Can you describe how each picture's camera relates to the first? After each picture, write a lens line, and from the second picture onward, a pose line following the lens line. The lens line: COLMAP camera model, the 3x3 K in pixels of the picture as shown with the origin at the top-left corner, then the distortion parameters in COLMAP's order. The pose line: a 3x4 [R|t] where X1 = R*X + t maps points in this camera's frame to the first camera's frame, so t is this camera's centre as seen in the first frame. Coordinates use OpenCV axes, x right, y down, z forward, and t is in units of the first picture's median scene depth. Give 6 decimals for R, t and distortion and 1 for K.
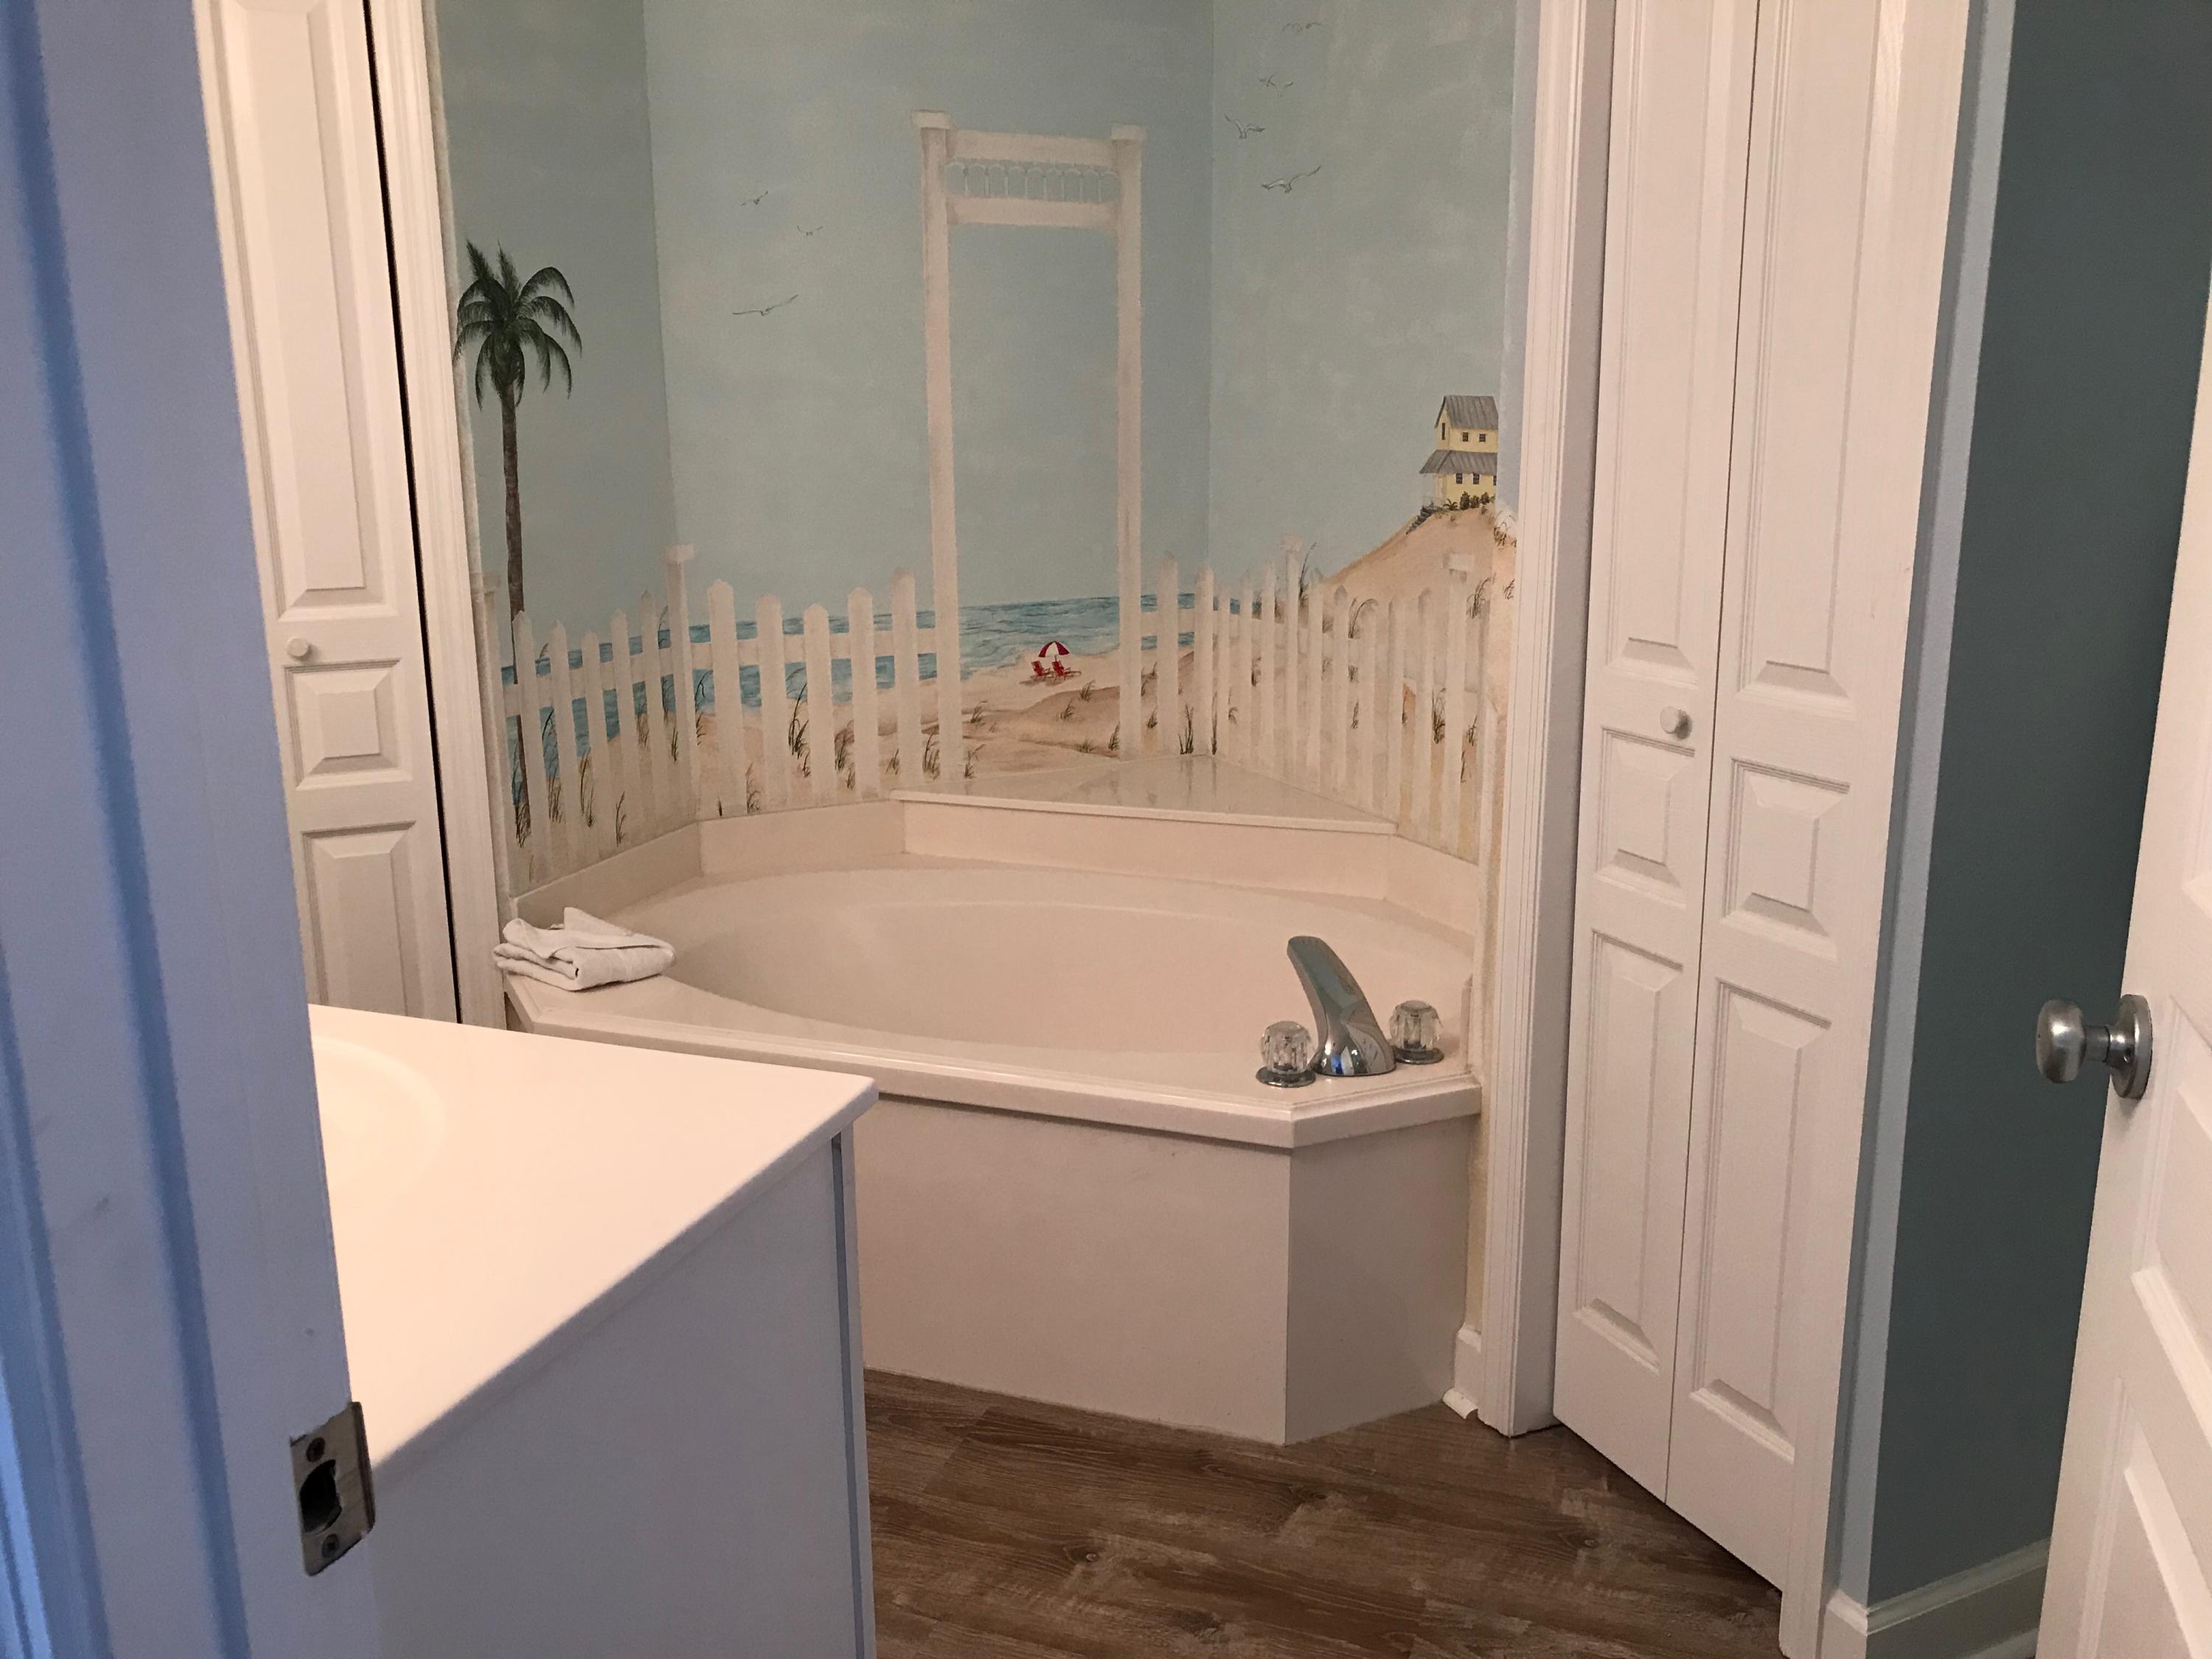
lens RADIAL K [[1818.3, 0, 1106.0], [0, 1818.3, 829.5], [0, 0, 1]] dist [0.078218, -0.201797]
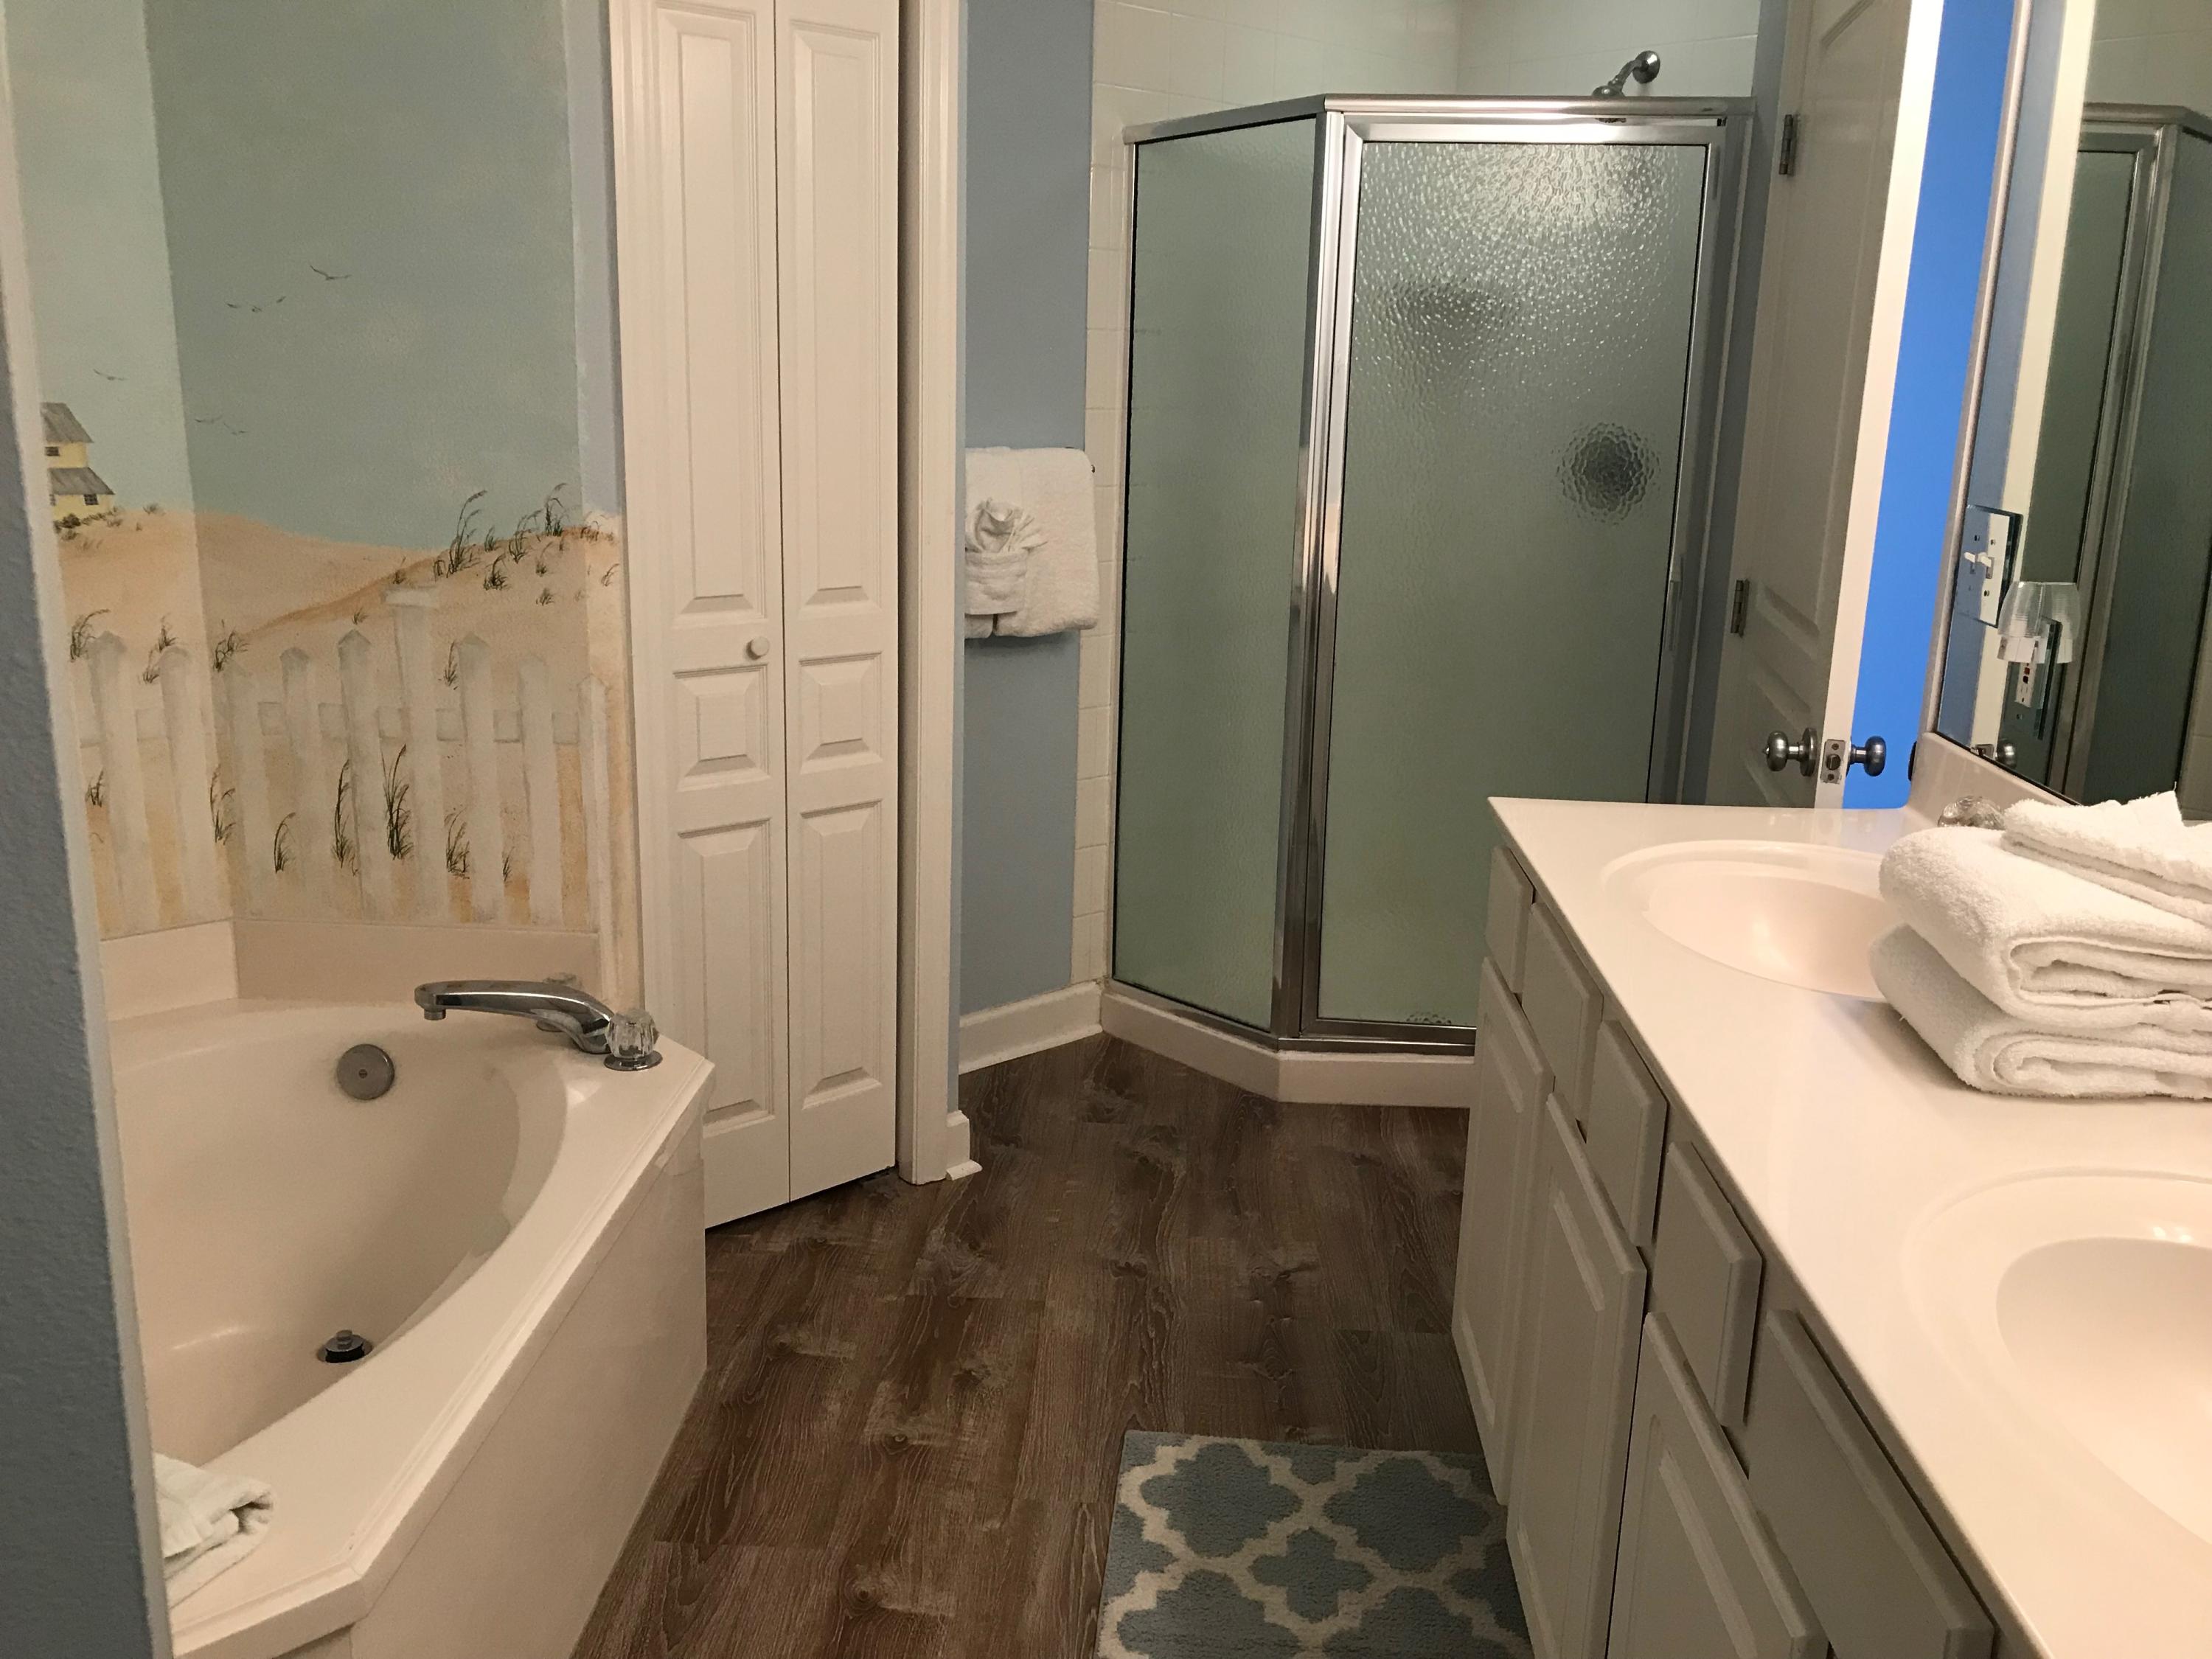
lens RADIAL K [[1818.3, 0, 1106.0], [0, 1818.3, 829.5], [0, 0, 1]] dist [0.078218, -0.201797]
pose [[-0.291668, -0.239614, 0.926021, -1.035368], [0.195070, 0.932868, 0.302827, -0.285665], [-0.936417, 0.268964, -0.225346, 1.056122]]
